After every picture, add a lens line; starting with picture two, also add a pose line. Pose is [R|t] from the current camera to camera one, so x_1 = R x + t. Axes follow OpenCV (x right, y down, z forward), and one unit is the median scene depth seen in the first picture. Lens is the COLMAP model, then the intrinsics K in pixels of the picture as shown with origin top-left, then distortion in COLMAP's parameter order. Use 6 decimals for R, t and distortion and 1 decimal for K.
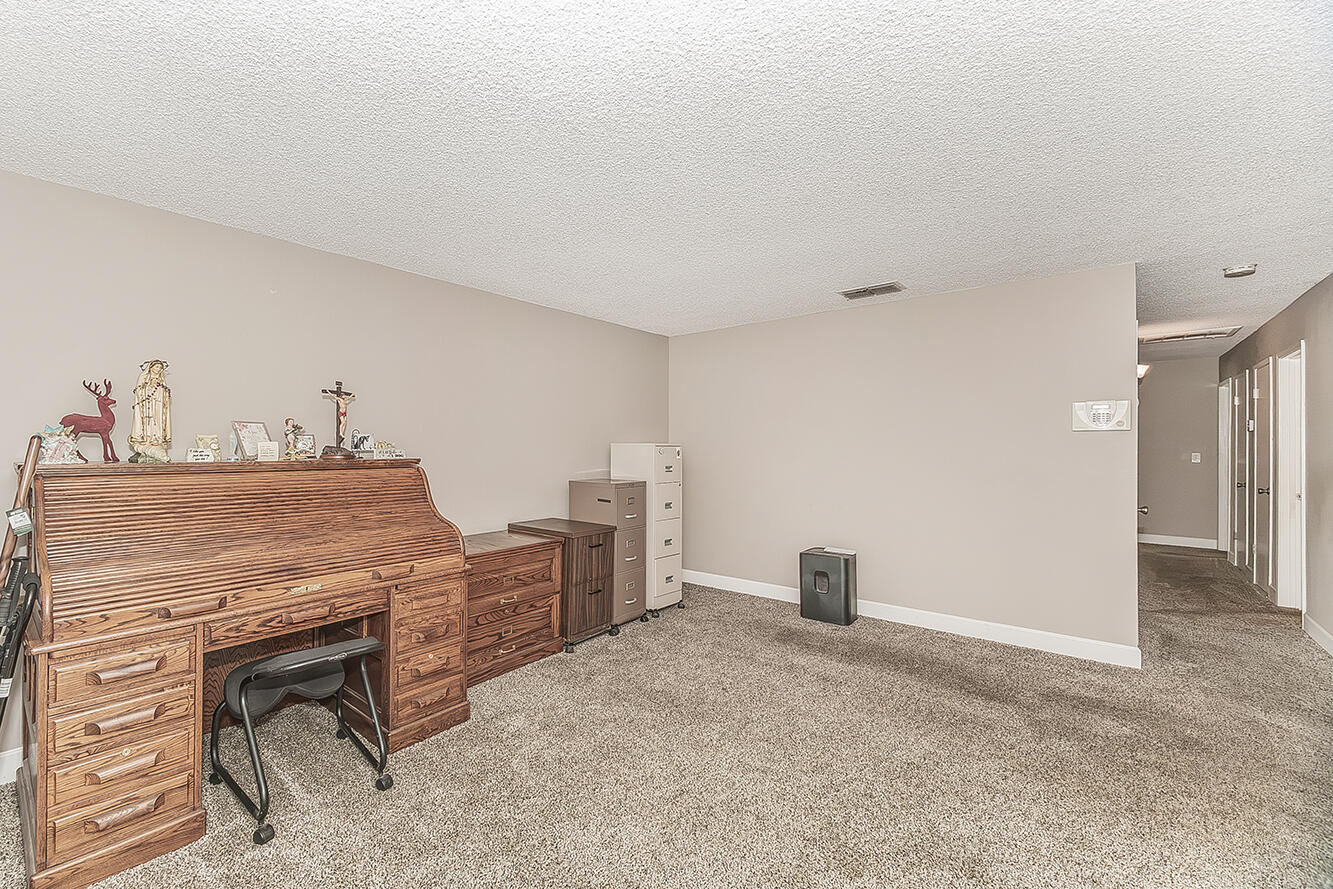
lens RADIAL K [[559.6, 0, 667.1], [0, 559.6, 437.8], [0, 0, 1]] dist [-0.001016, 0.000181]
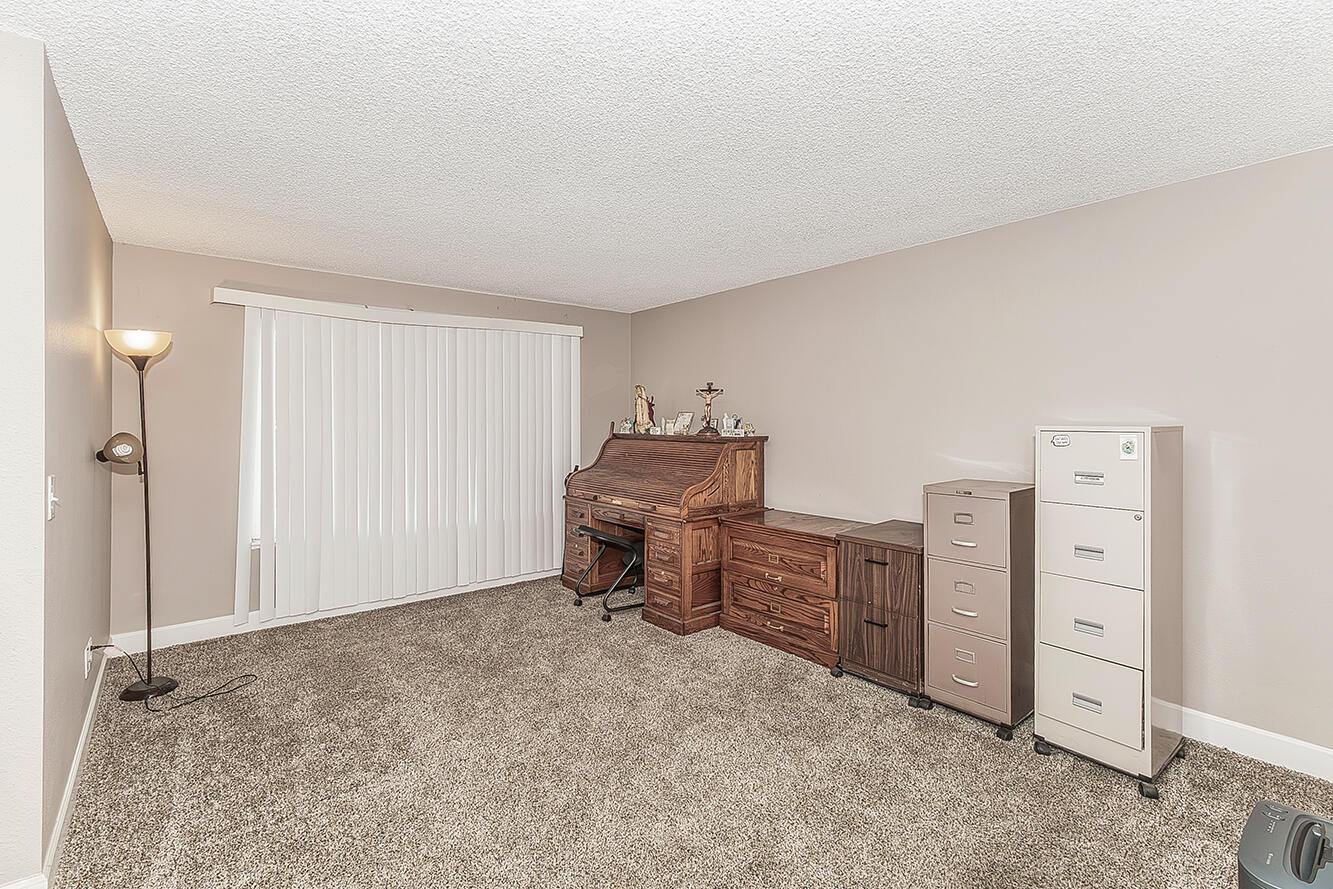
lens RADIAL K [[604.0, 0, 636.9], [0, 604.0, 416.8], [0, 0, 1]] dist [0.000418, 0.000831]
pose [[-0.253925, -0.013988, -0.967123, 0.867576], [0.005570, 0.999858, -0.015924, 0.011000], [0.967208, -0.009431, -0.253811, 1.052740]]
